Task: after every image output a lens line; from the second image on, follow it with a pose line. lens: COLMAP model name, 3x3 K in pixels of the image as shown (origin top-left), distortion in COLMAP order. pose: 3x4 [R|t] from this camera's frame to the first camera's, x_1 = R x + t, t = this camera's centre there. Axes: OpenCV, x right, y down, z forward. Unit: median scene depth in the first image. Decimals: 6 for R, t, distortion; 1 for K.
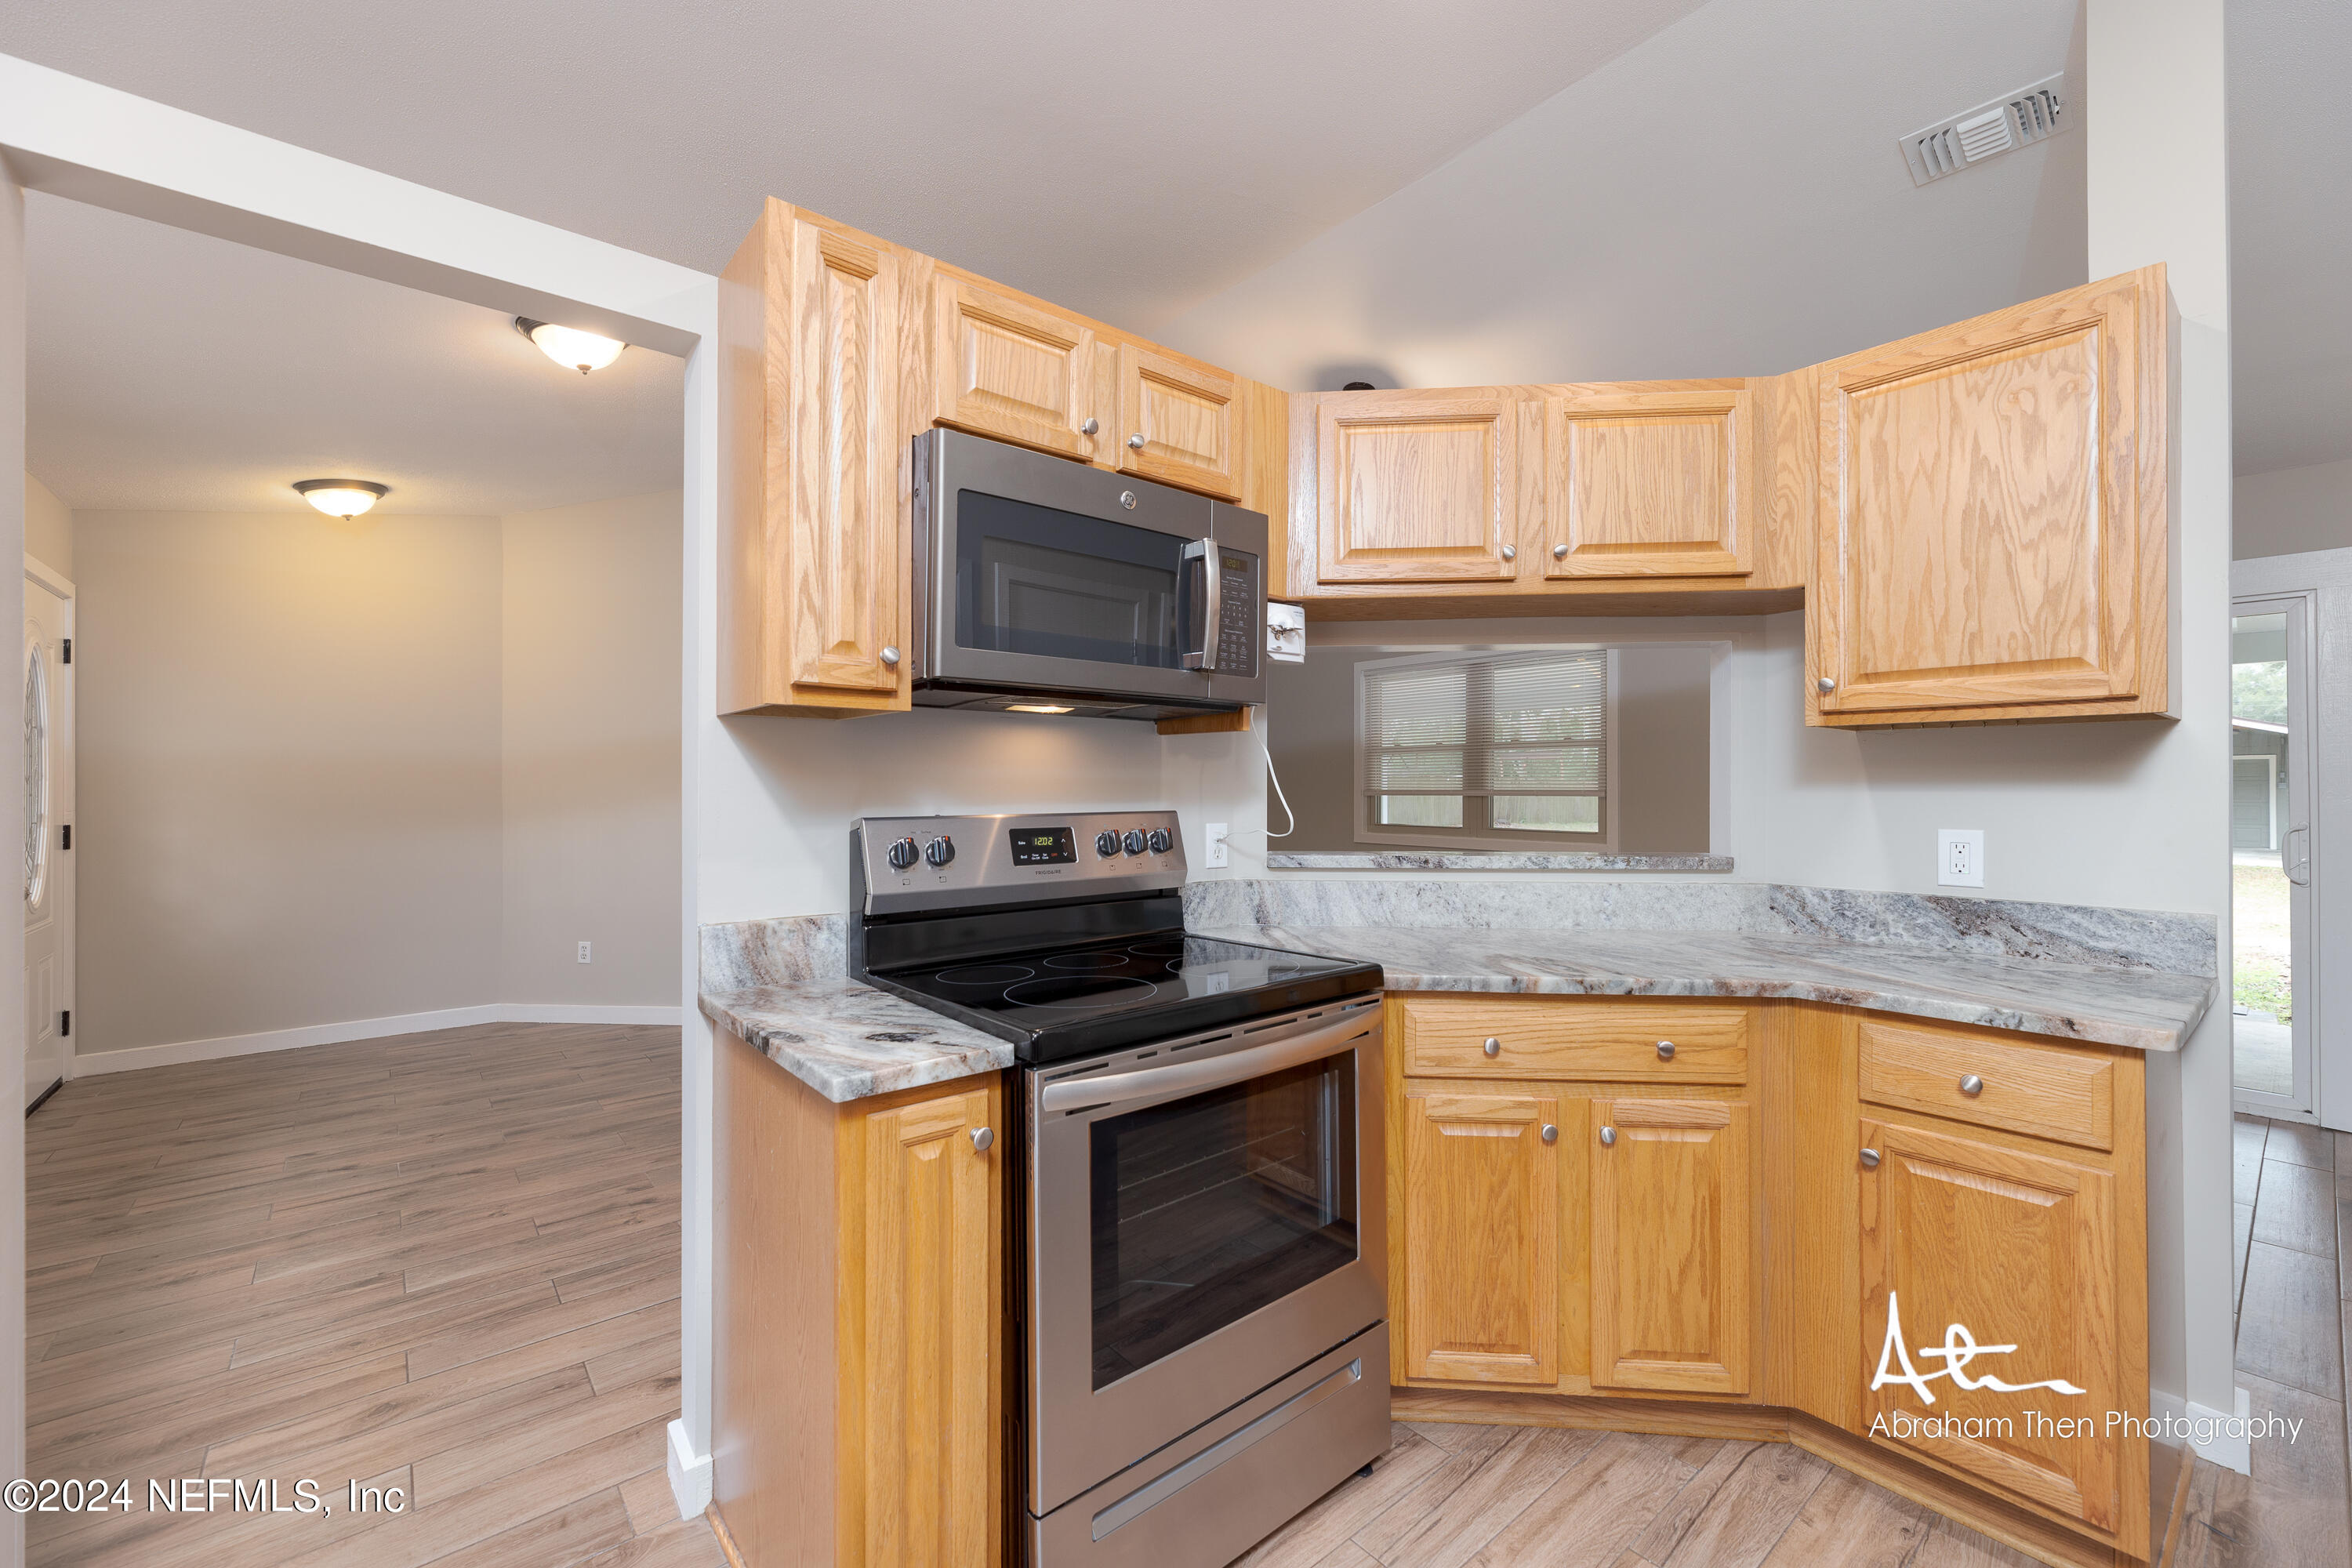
lens RADIAL K [[958.3, 0, 1183.1], [0, 958.3, 785.4], [0, 0, 1]] dist [0.000042, 0.000691]
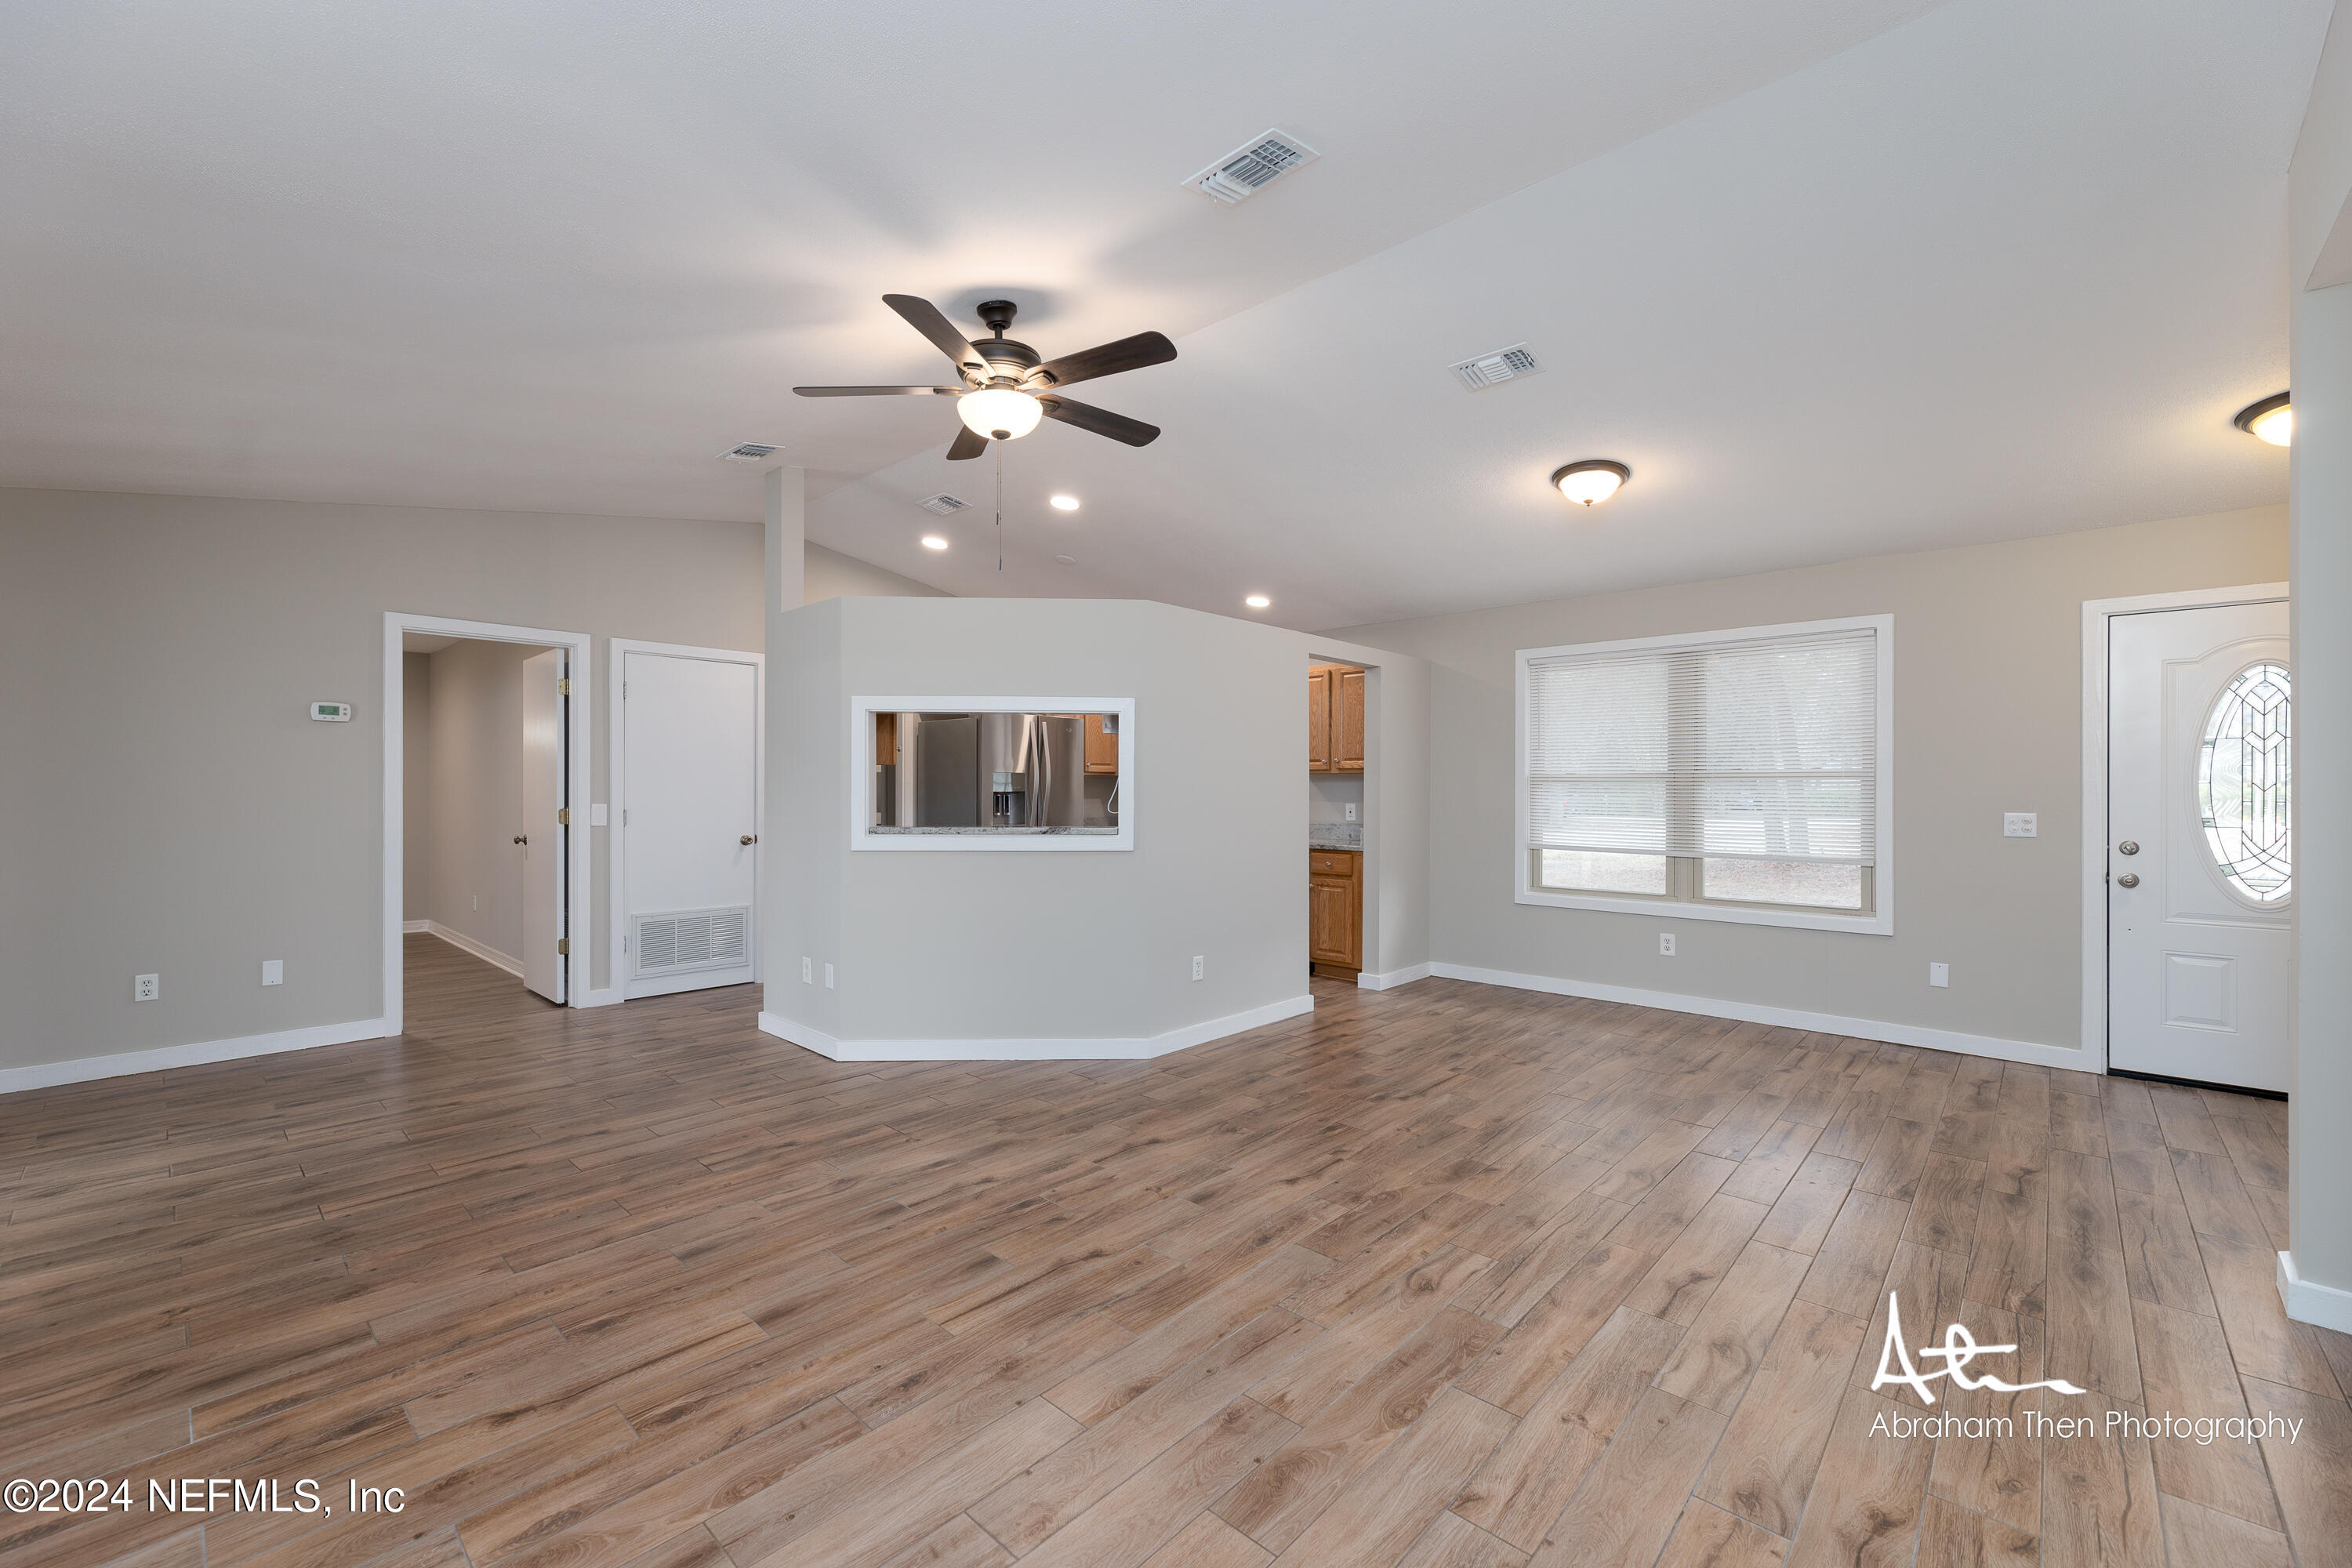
lens RADIAL K [[958.3, 0, 1159.9], [0, 958.3, 787.8], [0, 0, 1]] dist [0.000042, 0.000691]
pose [[-0.992971, -0.008168, -0.118079, 0.117263], [-0.008275, 0.999966, 0.000416, -0.001908], [0.118072, 0.001390, -0.993004, 1.437875]]
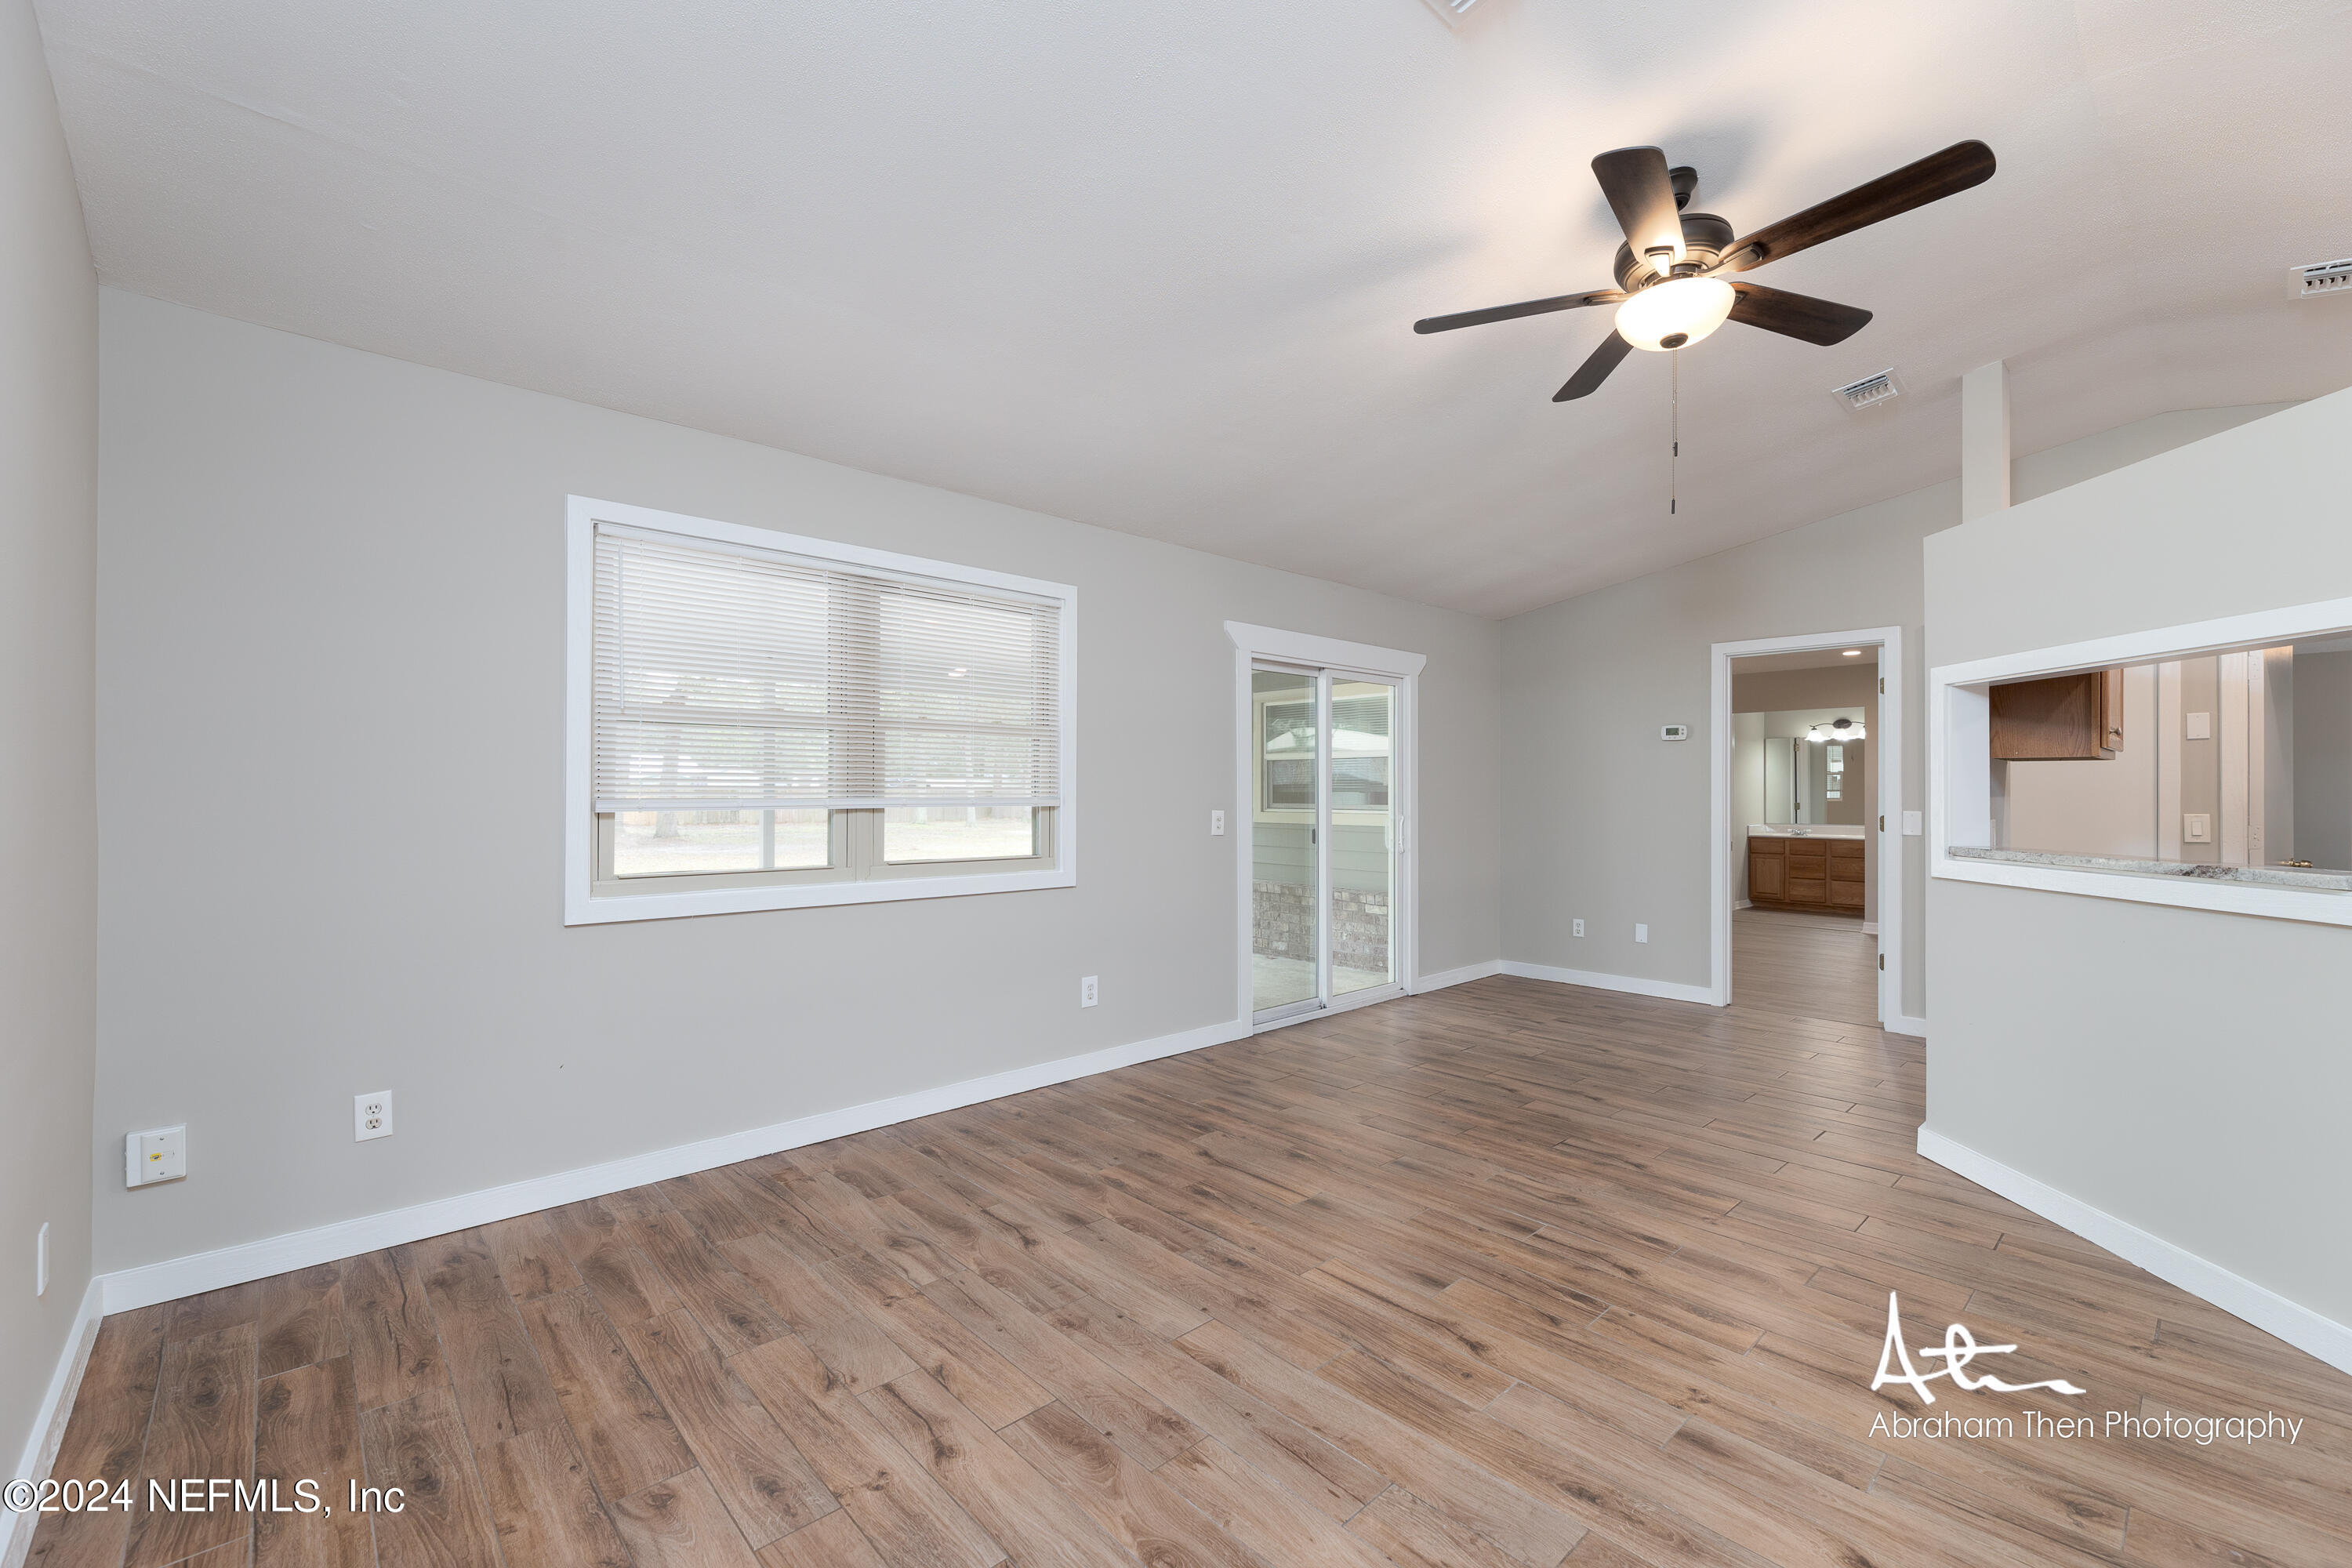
lens RADIAL K [[958.3, 0, 1168.5], [0, 958.3, 786.8], [0, 0, 1]] dist [0.000042, 0.000691]
pose [[-0.045365, 0.001045, 0.998970, -0.349893], [0.000027, 0.999999, -0.001045, -0.002129], [-0.998970, -0.000020, -0.045365, 1.070297]]
